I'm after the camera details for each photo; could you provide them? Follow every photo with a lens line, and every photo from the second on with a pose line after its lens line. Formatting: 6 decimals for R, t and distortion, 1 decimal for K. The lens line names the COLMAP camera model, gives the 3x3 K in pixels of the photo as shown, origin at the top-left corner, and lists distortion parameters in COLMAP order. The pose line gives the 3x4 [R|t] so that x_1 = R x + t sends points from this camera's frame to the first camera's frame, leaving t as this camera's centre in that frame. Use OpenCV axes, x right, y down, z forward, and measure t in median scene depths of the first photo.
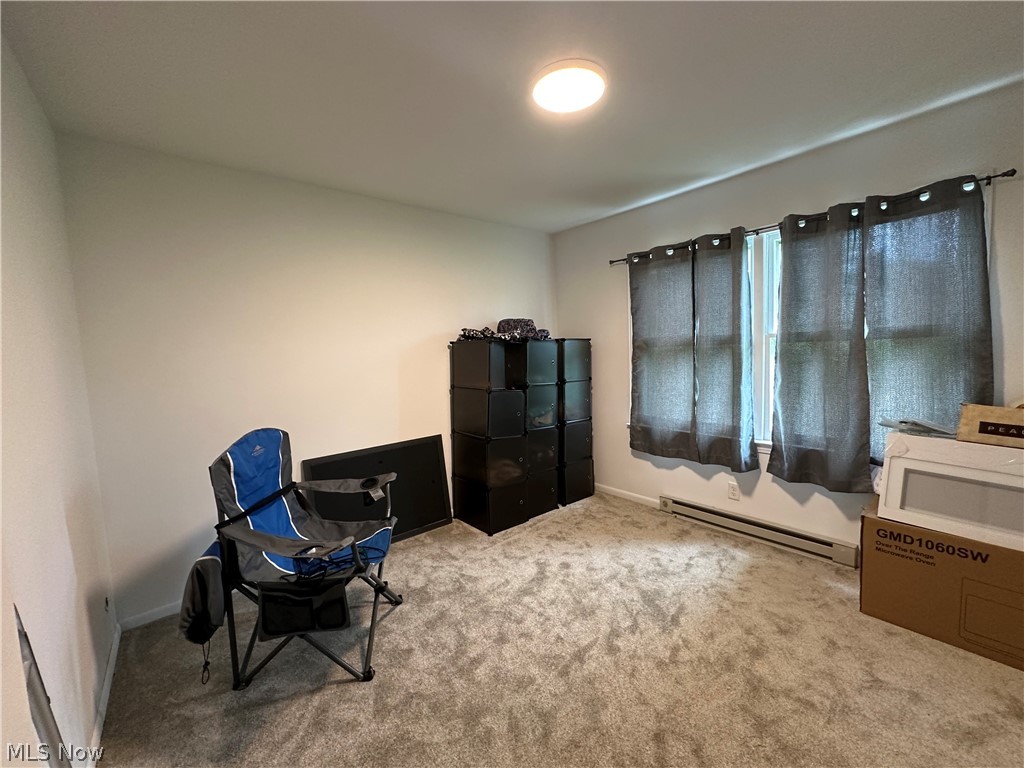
lens RADIAL K [[408.1, 0, 512.0], [0, 408.1, 384.0], [0, 0, 1]] dist [0.000536, 0.000208]
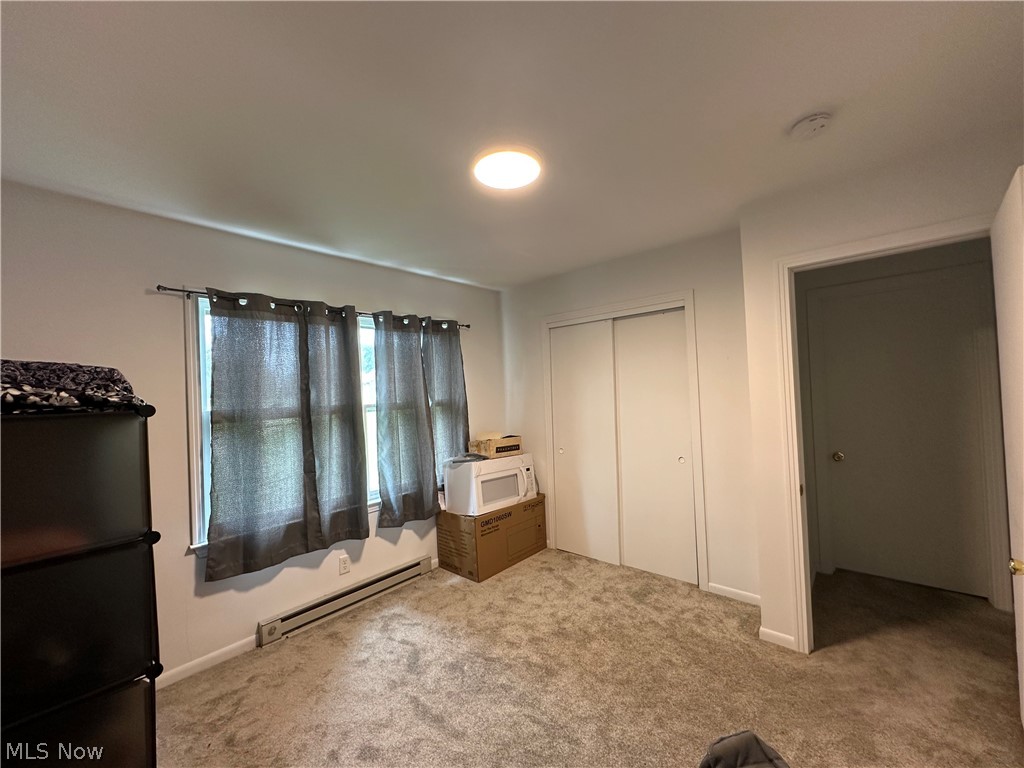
lens RADIAL K [[408.1, 0, 512.0], [0, 408.1, 384.0], [0, 0, 1]] dist [0.000536, 0.000208]
pose [[-0.136251, 0.069507, 0.988233, -0.512860], [0.138709, 0.989048, -0.050440, -0.060419], [-0.980916, 0.130204, -0.144400, 0.705092]]
